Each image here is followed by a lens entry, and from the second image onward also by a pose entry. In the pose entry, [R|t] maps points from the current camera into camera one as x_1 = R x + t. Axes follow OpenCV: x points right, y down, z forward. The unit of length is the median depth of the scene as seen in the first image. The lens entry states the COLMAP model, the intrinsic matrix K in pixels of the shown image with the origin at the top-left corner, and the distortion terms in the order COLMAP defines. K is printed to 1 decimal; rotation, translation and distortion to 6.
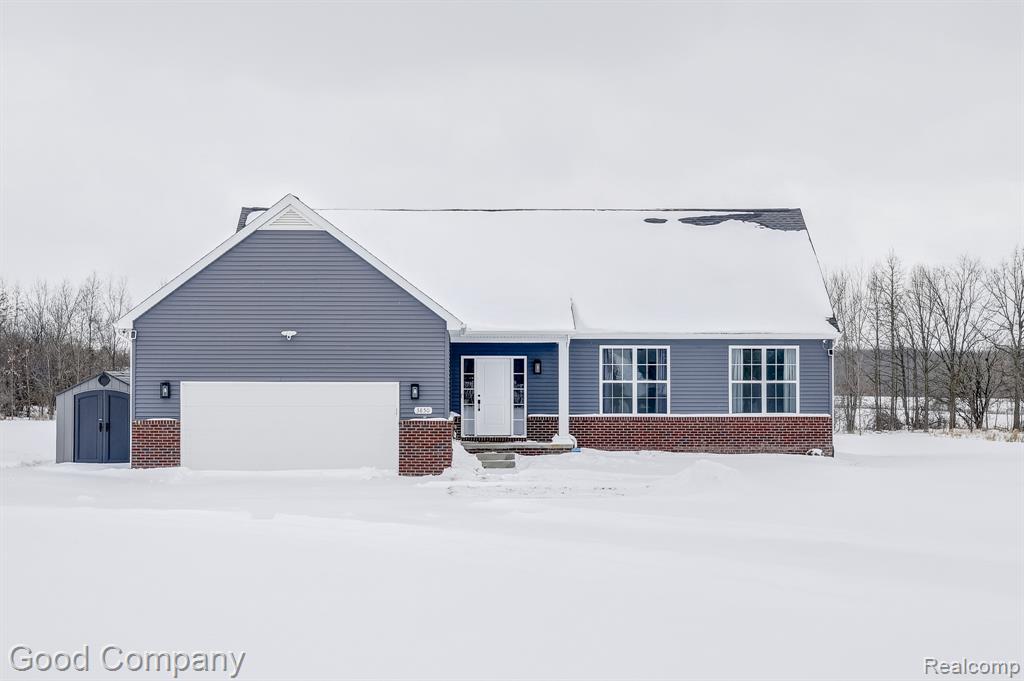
lens RADIAL K [[1980.1, 0, 512.0], [0, 1980.1, 340.5], [0, 0, 1]] dist [-0.018876, -0.078886]
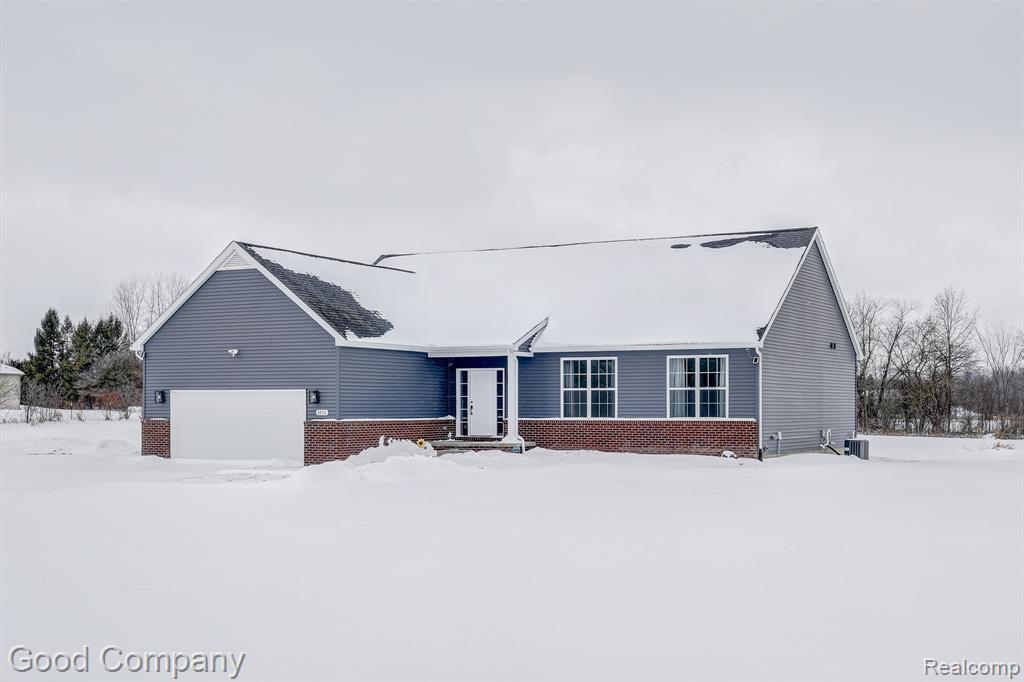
lens RADIAL K [[1498.8, 0, 465.1], [0, 1498.8, 375.0], [0, 0, 1]] dist [0.028462, -0.064748]
pose [[0.846716, -0.012024, -0.531909, 0.458982], [0.012854, 0.999915, -0.002141, 0.013673], [0.531889, -0.005024, 0.846799, 0.238630]]
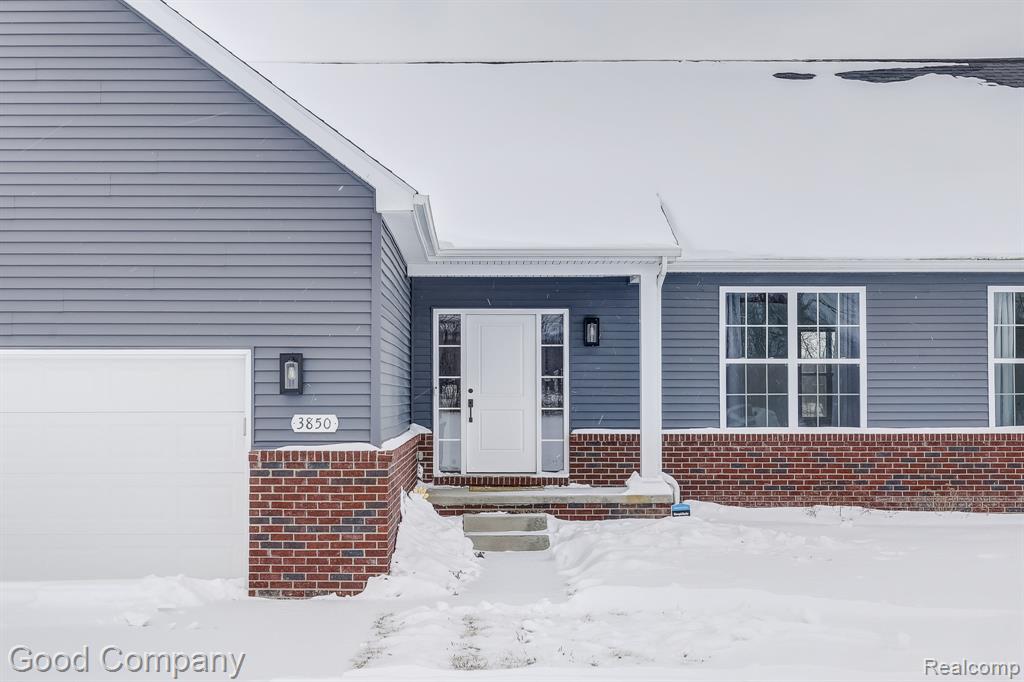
lens RADIAL K [[1498.8, 0, 465.1], [0, 1498.8, 375.0], [0, 0, 1]] dist [0.028462, -0.064748]
pose [[0.999413, -0.002482, -0.034165, -0.005437], [0.002744, 0.999967, 0.007628, 0.021212], [0.034145, -0.007717, 0.999387, 0.632920]]
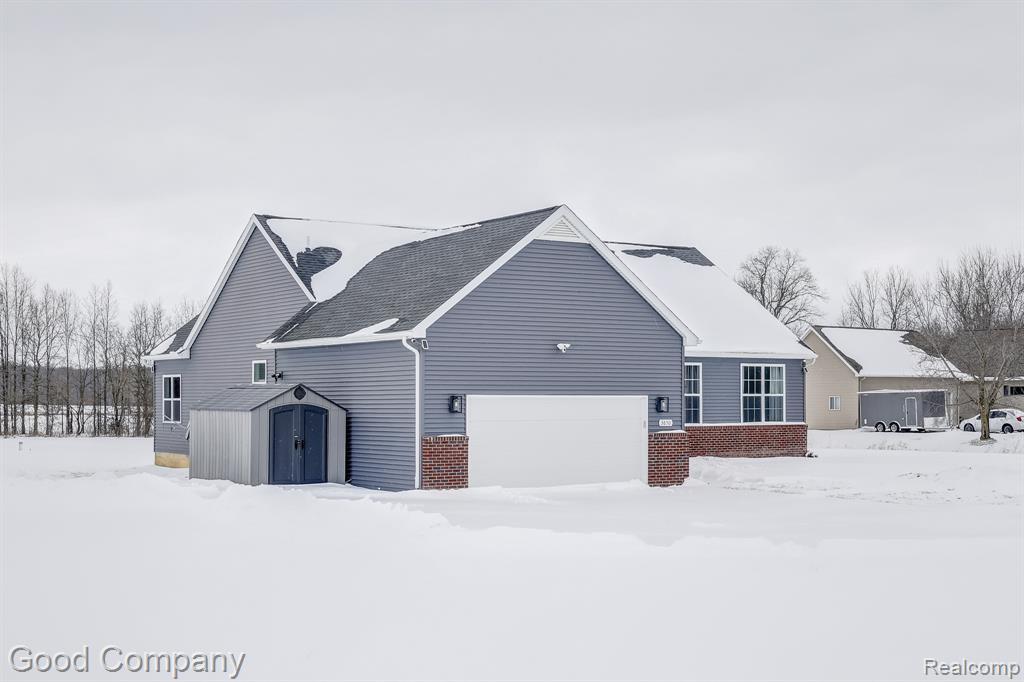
lens RADIAL K [[1498.8, 0, 465.1], [0, 1498.8, 375.0], [0, 0, 1]] dist [0.028462, -0.064748]
pose [[0.857167, 0.006718, 0.514996, -0.475580], [-0.011144, 0.999923, 0.005504, 0.006419], [-0.514919, -0.010457, 0.857175, 0.340816]]
